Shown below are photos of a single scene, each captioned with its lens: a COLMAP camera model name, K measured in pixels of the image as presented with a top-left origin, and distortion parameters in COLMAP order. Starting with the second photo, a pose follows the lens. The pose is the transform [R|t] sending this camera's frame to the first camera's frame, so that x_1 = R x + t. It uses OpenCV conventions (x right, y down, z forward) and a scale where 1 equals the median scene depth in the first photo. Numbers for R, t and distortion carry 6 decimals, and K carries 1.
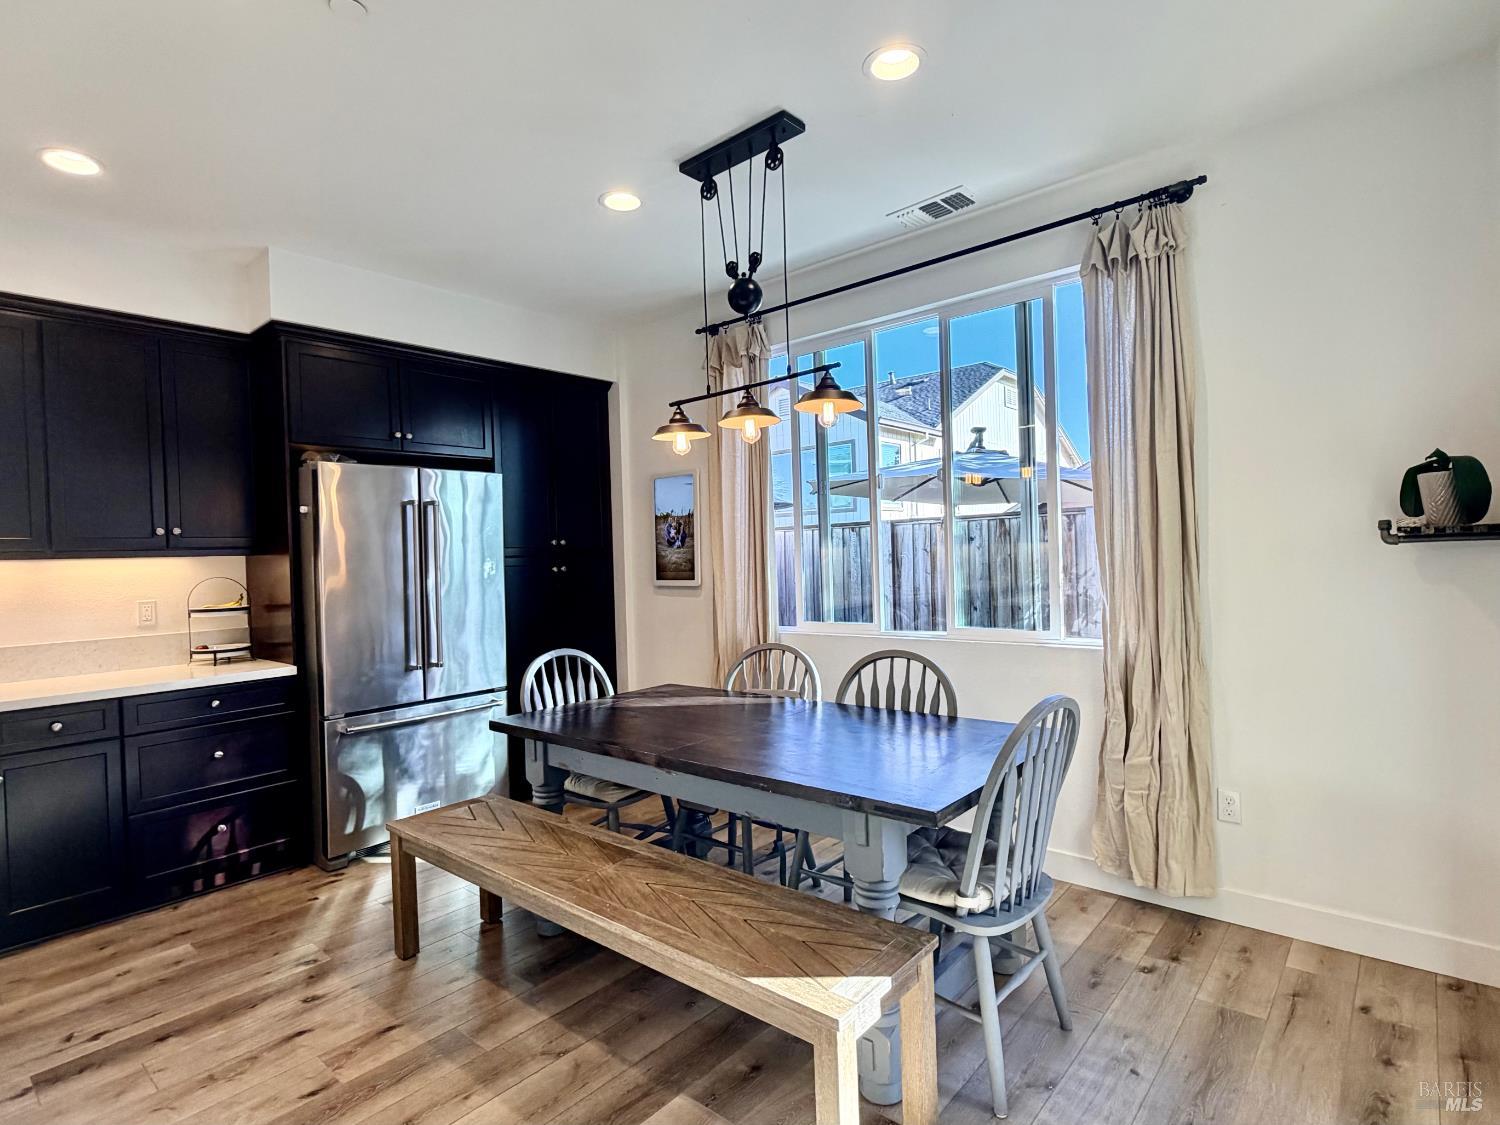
lens RADIAL K [[794.0, 0, 753.8], [0, 794.0, 559.7], [0, 0, 1]] dist [-0.000582, 0.000407]
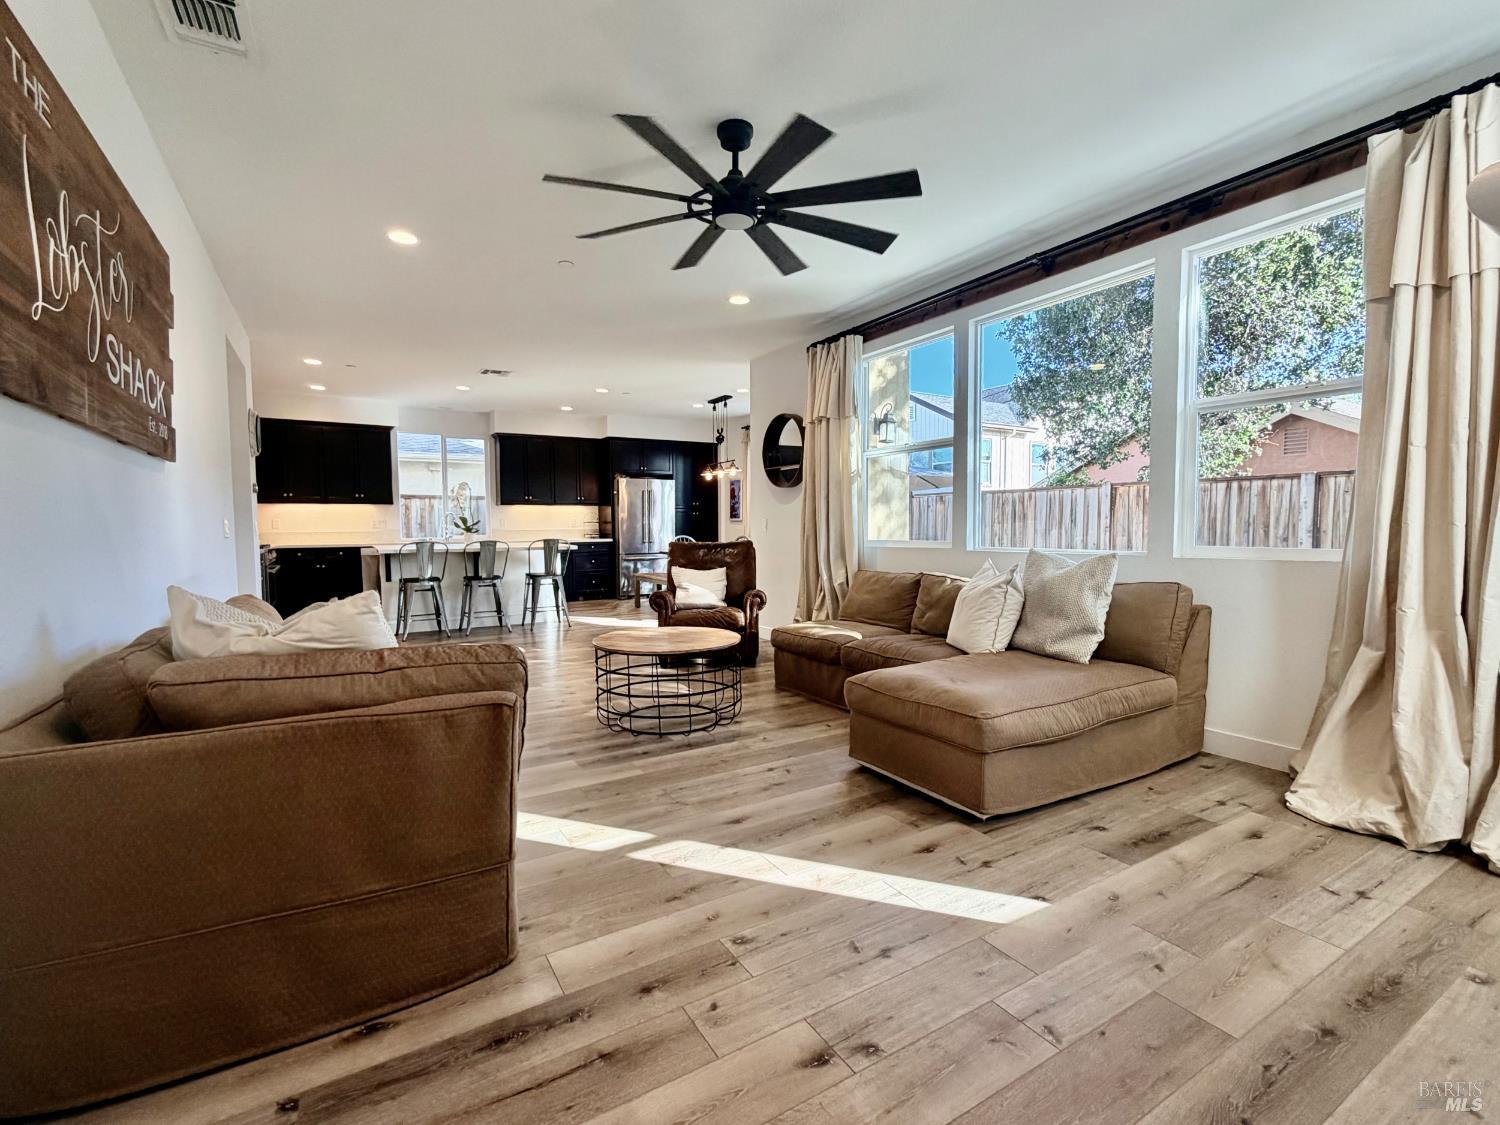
lens RADIAL K [[704.6, 0, 750.0], [0, 704.6, 562.5], [0, 0, 1]] dist [0.002110, -0.000143]
pose [[0.949239, 0.042031, -0.311736, 1.006643], [-0.025460, 0.998047, 0.057041, 0.052654], [0.313525, -0.046209, 0.948455, -1.827731]]
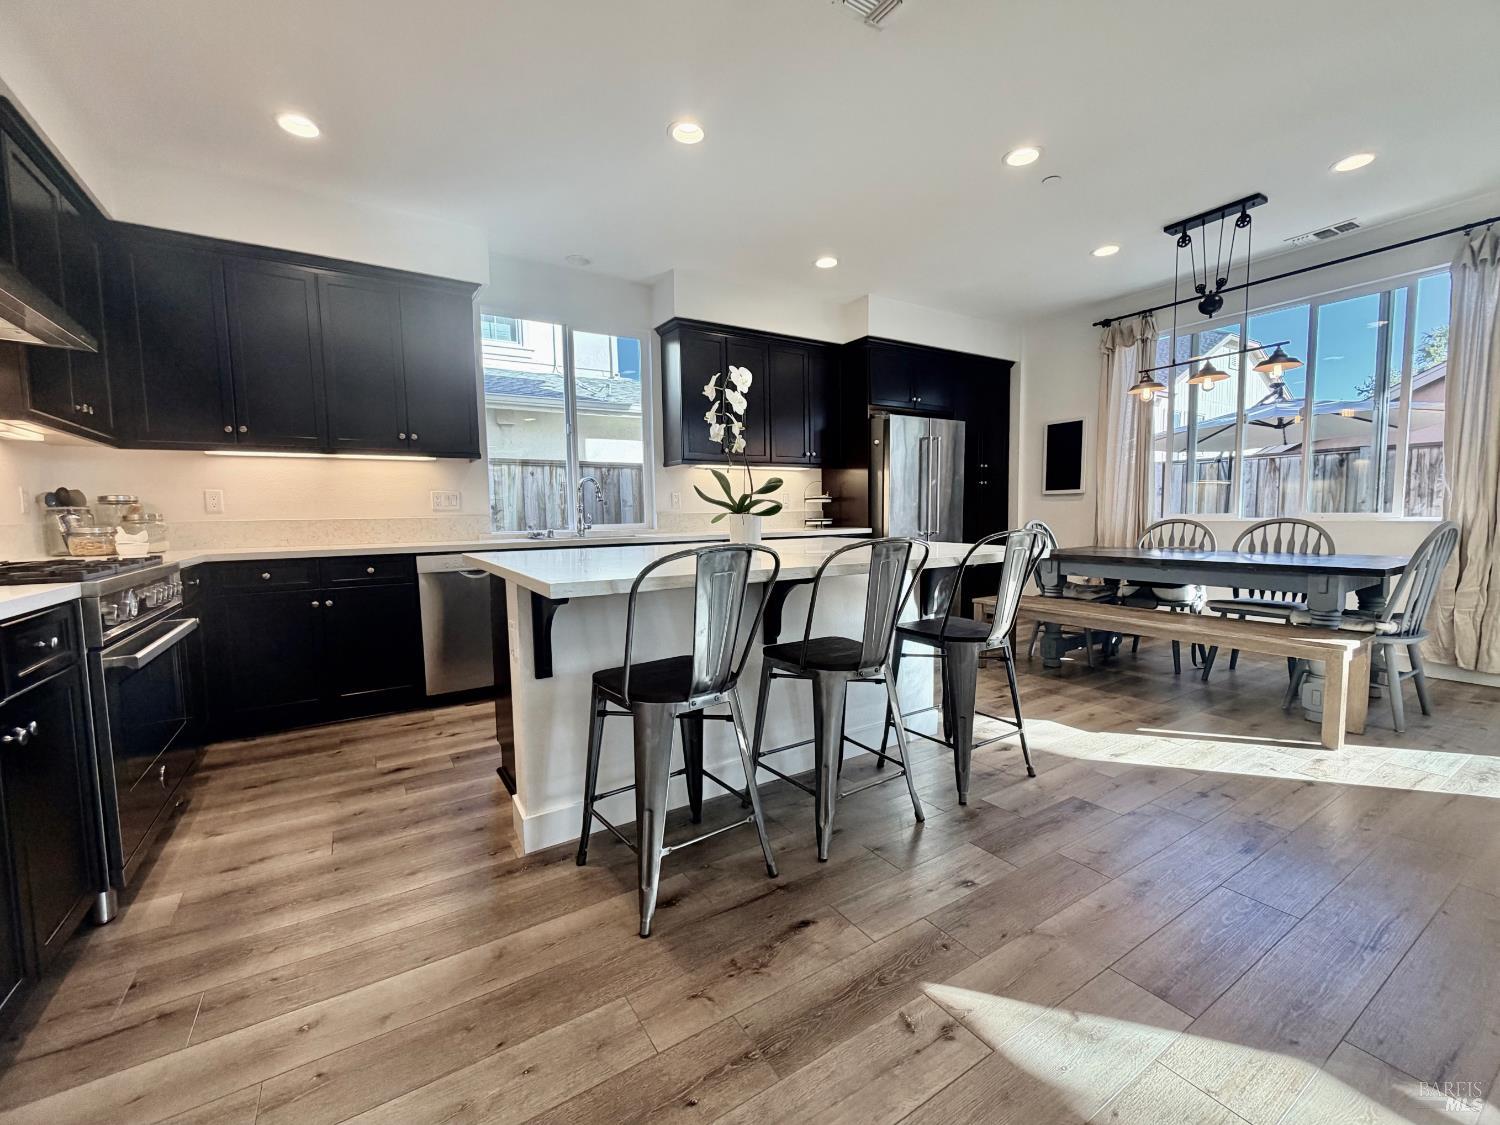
lens RADIAL K [[638.8, 0, 750.0], [0, 638.8, 562.5], [0, 0, 1]] dist [0.002273, -0.000889]
pose [[0.957005, 0.039582, -0.287359, -0.458178], [-0.015921, 0.996320, 0.084216, 0.103380], [0.289635, -0.076020, 0.954114, -0.546561]]
